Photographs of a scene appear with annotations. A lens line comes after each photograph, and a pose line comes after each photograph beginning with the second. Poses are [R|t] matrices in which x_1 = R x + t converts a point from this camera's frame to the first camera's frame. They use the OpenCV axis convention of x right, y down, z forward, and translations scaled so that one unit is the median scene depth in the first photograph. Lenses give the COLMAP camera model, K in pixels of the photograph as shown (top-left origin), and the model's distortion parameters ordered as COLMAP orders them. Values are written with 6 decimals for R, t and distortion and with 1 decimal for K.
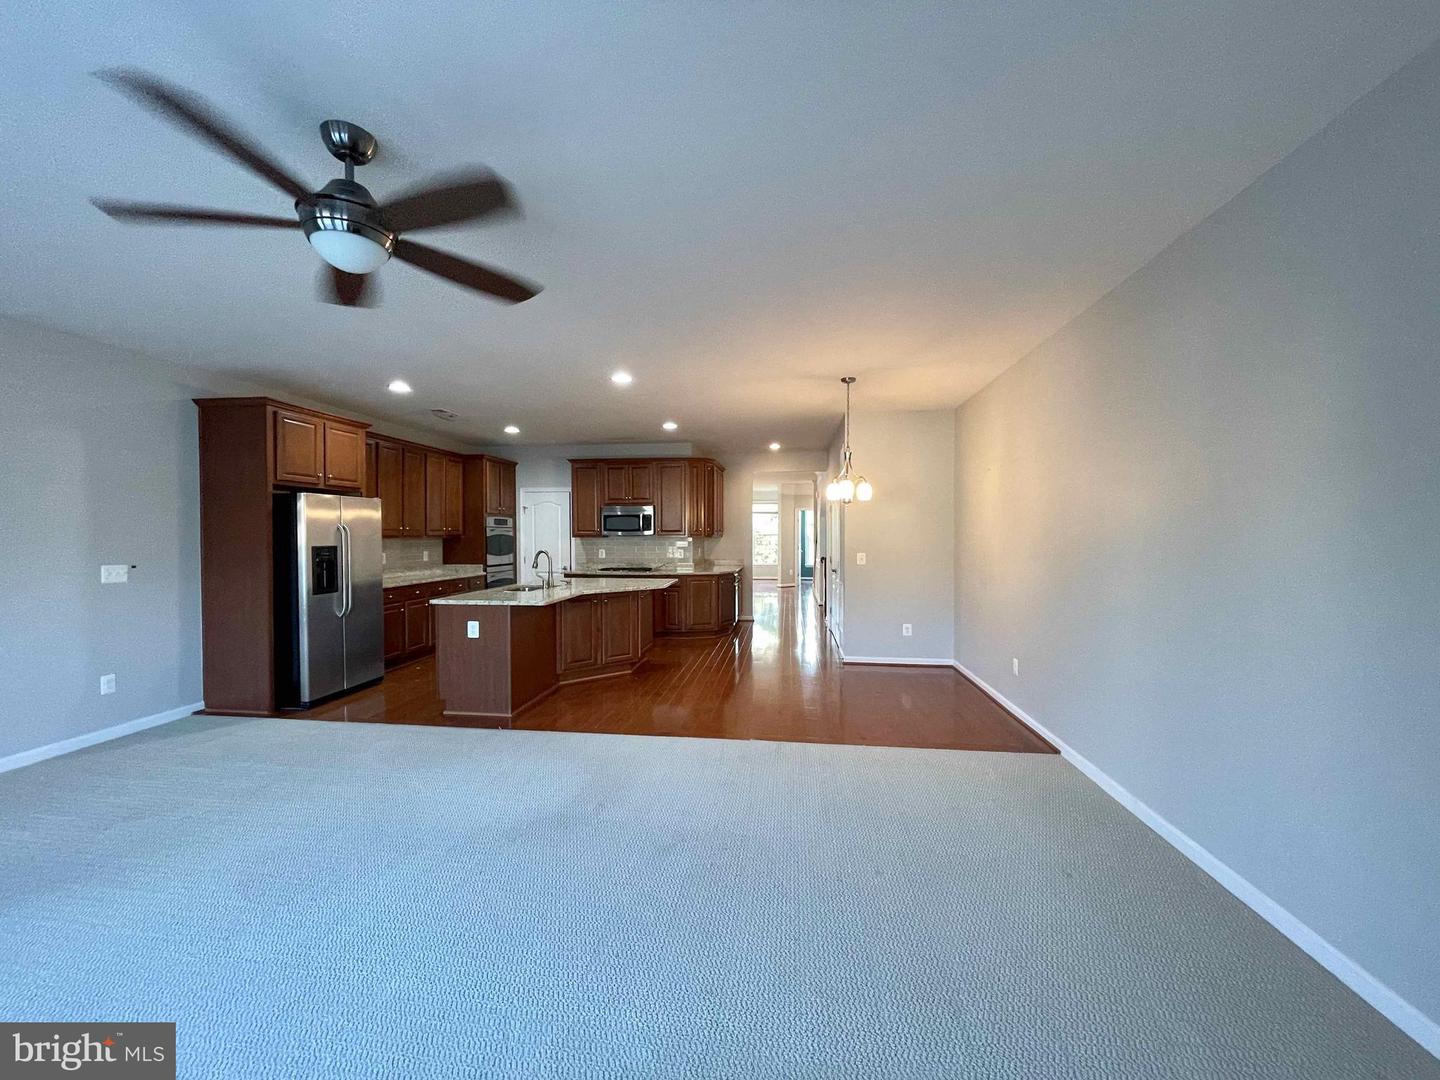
lens RADIAL K [[589.3, 0, 711.8], [0, 589.3, 548.2], [0, 0, 1]] dist [-0.026484, 0.020732]
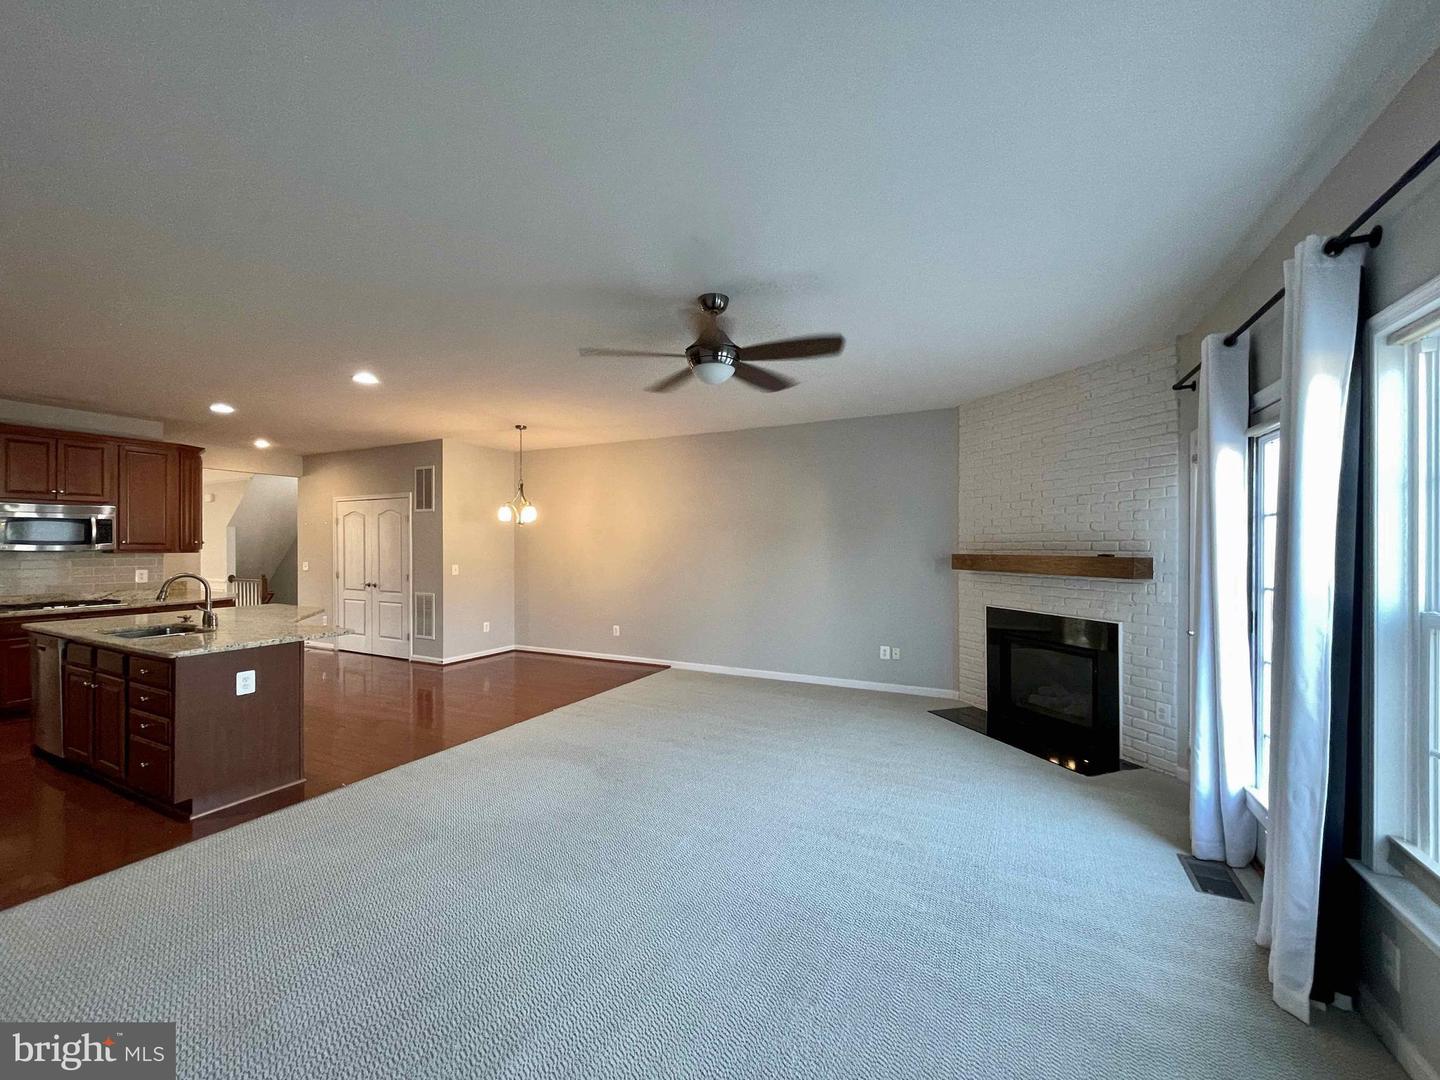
lens RADIAL K [[589.3, 0, 711.8], [0, 589.3, 548.2], [0, 0, 1]] dist [-0.026484, 0.020732]
pose [[0.333379, -0.003757, 0.942786, -0.655065], [0.019593, 0.999804, -0.002944, -0.010779], [-0.942589, 0.019454, 0.333387, 0.153206]]
